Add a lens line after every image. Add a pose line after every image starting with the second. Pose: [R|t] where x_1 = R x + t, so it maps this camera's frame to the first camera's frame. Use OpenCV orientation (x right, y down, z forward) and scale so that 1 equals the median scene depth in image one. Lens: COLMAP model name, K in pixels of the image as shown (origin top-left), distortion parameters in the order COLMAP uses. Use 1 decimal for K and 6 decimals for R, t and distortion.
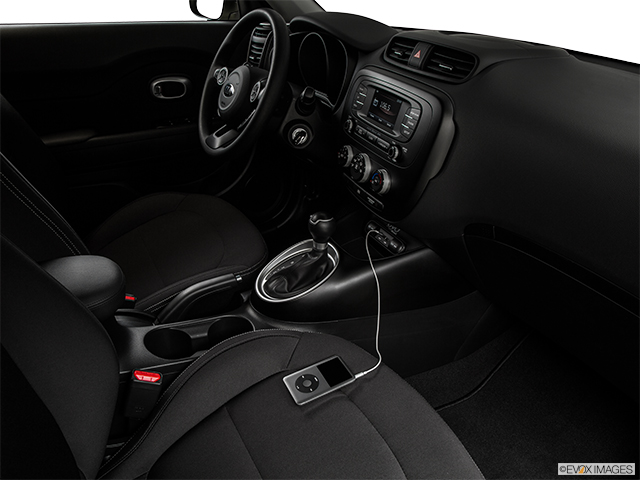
lens RADIAL K [[489.0, 0, 320.0], [0, 489.0, 240.0], [0, 0, 1]] dist [-0.118215, 0.004913]
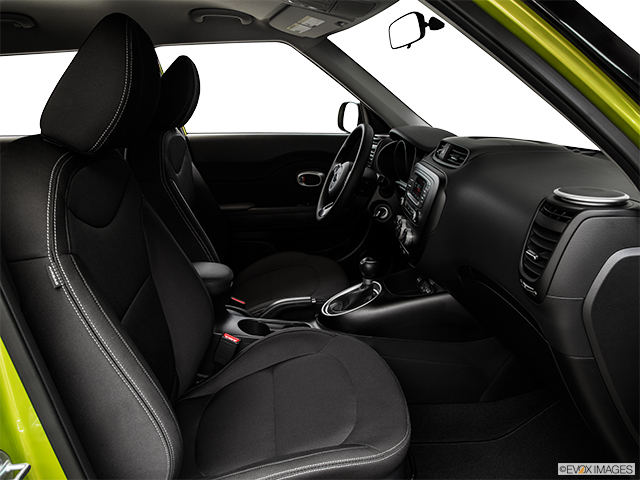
lens RADIAL K [[489.0, 0, 320.0], [0, 489.0, 240.0], [0, 0, 1]] dist [-0.118215, 0.004913]
pose [[0.919489, 0.071970, -0.386472, 0.393674], [-0.159469, 0.966865, -0.199353, 0.191102], [0.359318, 0.244933, 0.900499, -0.325683]]
